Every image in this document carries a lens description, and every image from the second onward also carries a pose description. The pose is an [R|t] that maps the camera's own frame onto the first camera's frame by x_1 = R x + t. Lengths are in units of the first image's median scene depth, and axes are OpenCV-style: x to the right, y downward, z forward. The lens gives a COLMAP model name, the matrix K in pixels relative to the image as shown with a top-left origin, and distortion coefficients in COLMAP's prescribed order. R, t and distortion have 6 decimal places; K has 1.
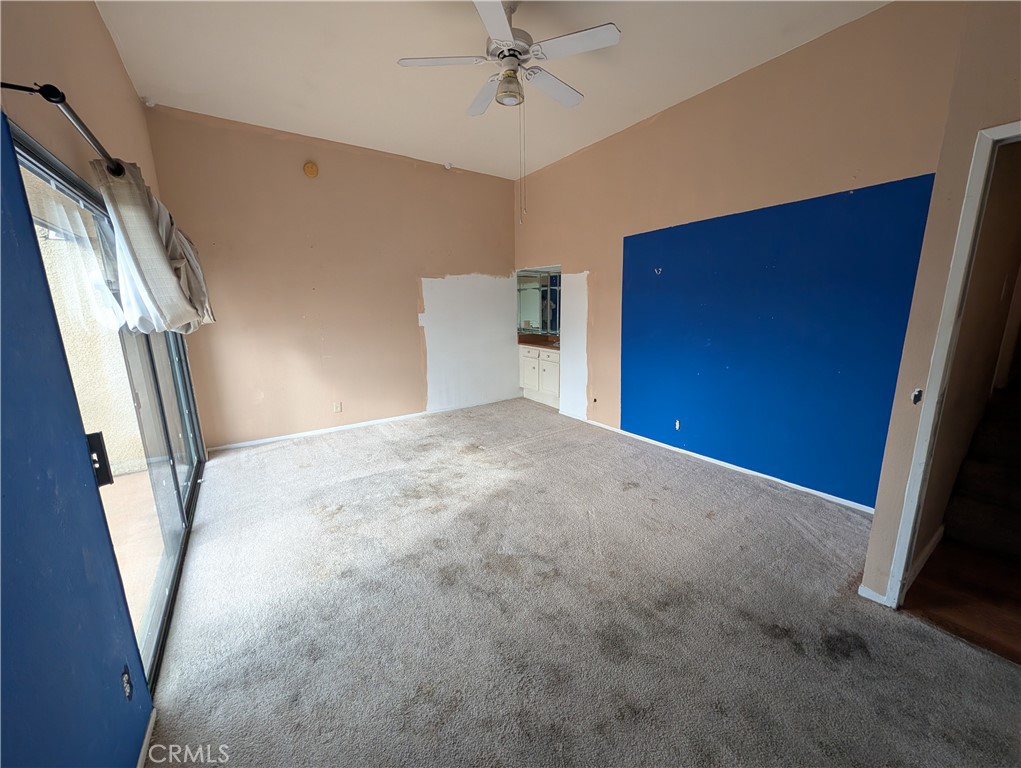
lens RADIAL K [[391.7, 0, 508.7], [0, 391.7, 383.1], [0, 0, 1]] dist [-0.001163, 0.000638]
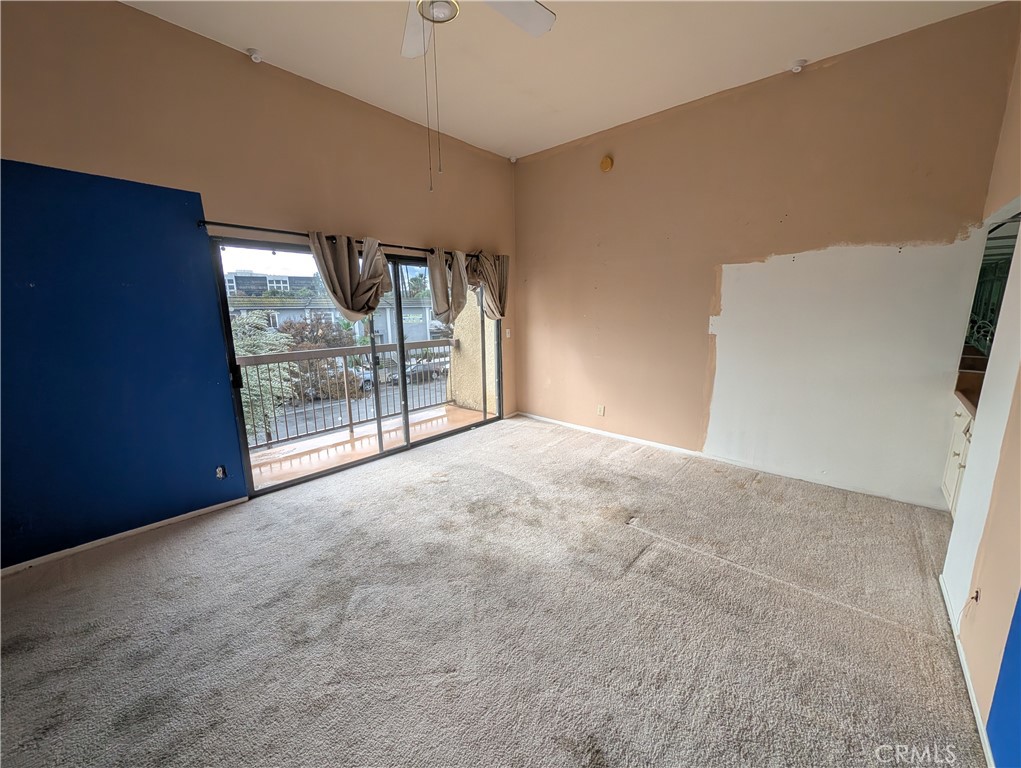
lens RADIAL K [[391.7, 0, 508.7], [0, 391.7, 383.1], [0, 0, 1]] dist [-0.001163, 0.000638]
pose [[0.239601, 0.196628, -0.950752, 0.493832], [-0.182995, 0.970870, 0.154672, -0.133194], [0.953470, 0.136923, 0.268603, 0.622835]]
